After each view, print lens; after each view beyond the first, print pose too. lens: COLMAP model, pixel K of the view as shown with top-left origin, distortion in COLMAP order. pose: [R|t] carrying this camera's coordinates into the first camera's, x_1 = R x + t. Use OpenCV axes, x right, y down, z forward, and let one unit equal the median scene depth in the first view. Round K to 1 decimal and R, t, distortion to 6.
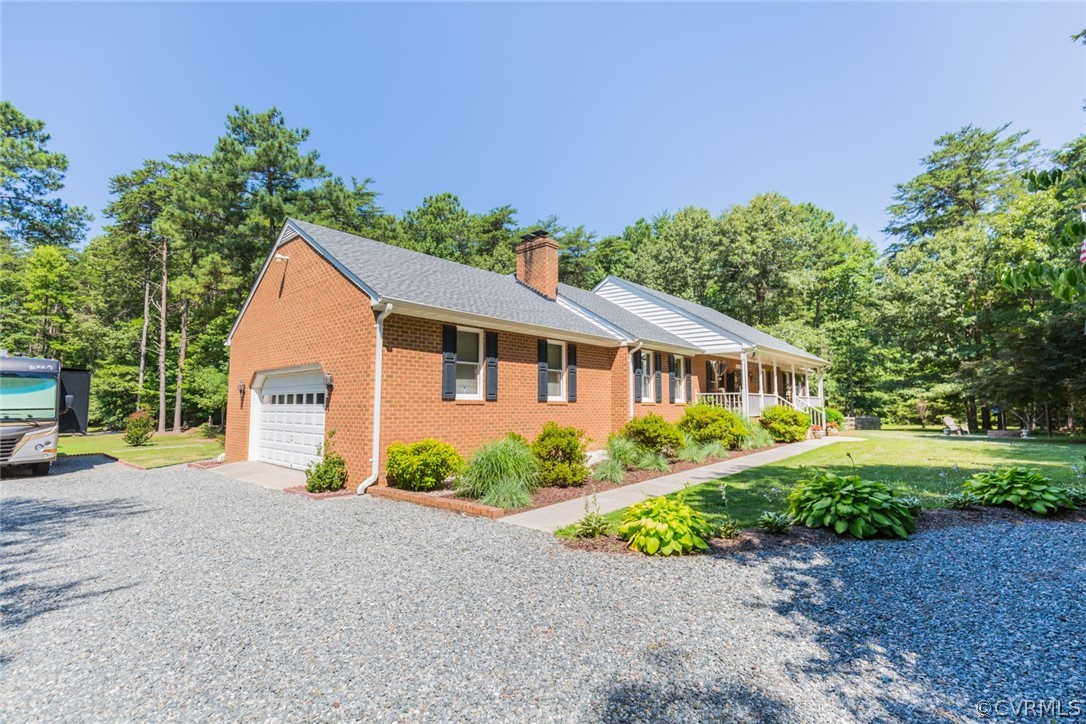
lens RADIAL K [[487.0, 0, 534.6], [0, 487.0, 365.3], [0, 0, 1]] dist [0.007196, -0.001230]
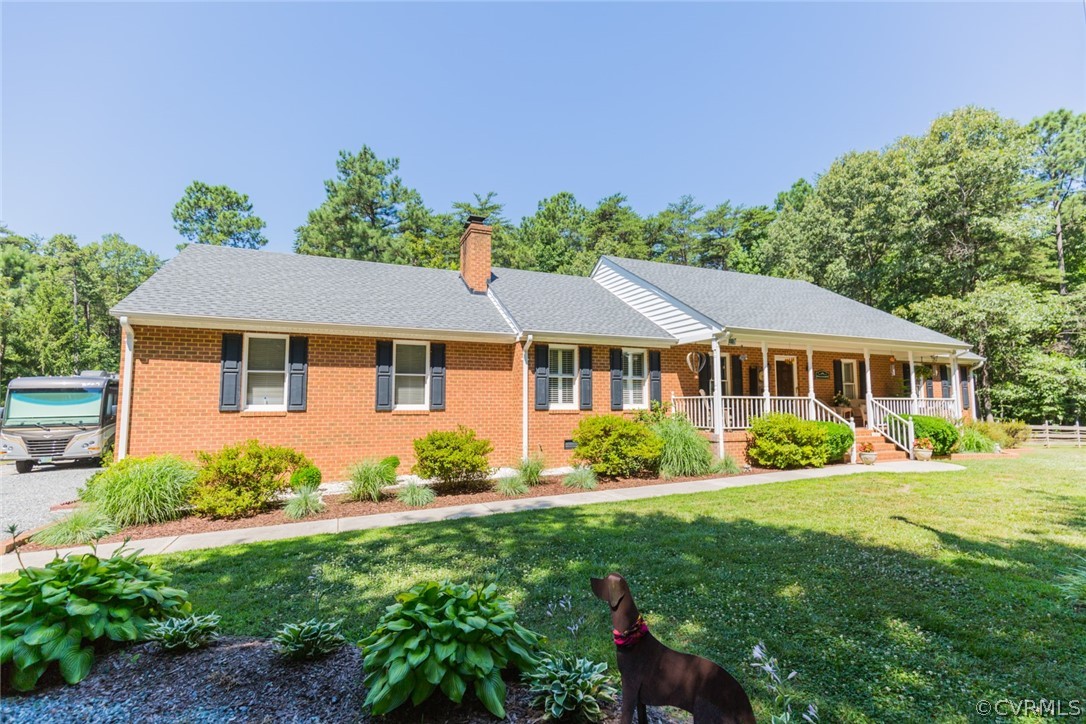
lens RADIAL K [[487.0, 0, 532.9], [0, 487.0, 360.6], [0, 0, 1]] dist [0.007196, -0.001230]
pose [[0.911632, -0.041122, -0.408944, 0.361724], [0.036741, 0.999152, -0.018568, 0.005404], [0.409361, 0.001902, 0.912370, 0.181235]]
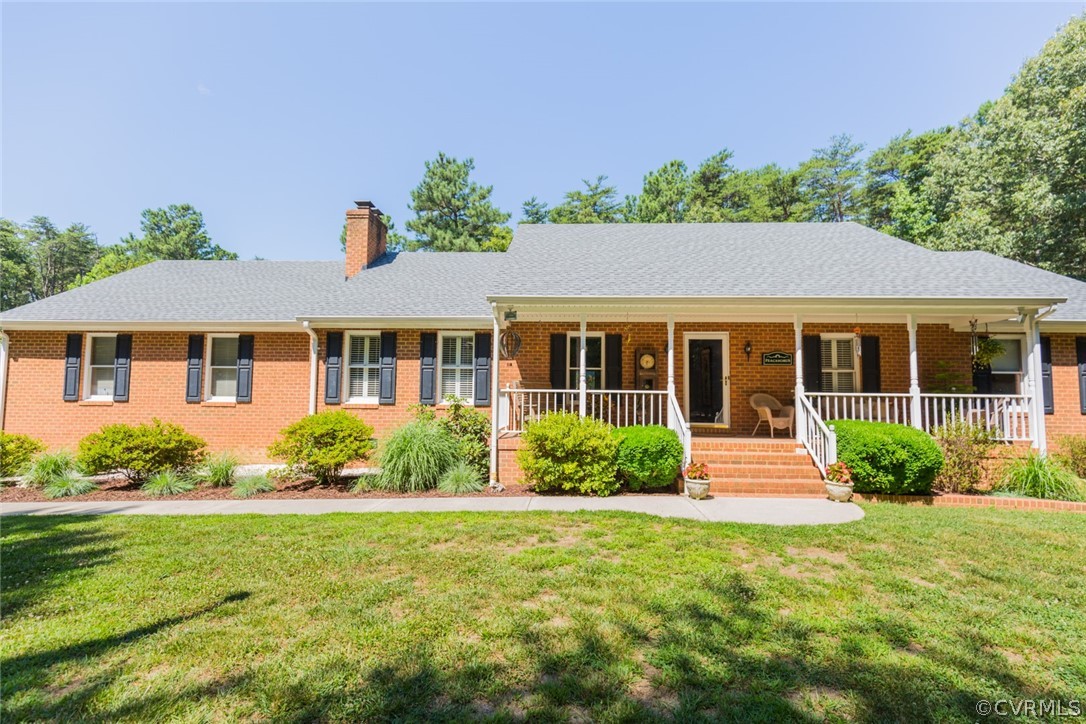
lens RADIAL K [[487.0, 0, 544.8], [0, 487.0, 363.7], [0, 0, 1]] dist [0.007196, -0.001230]
pose [[0.660624, -0.052062, -0.748910, 0.657038], [0.051360, 0.998389, -0.024099, 0.032963], [0.748958, -0.022544, 0.662234, 0.515521]]
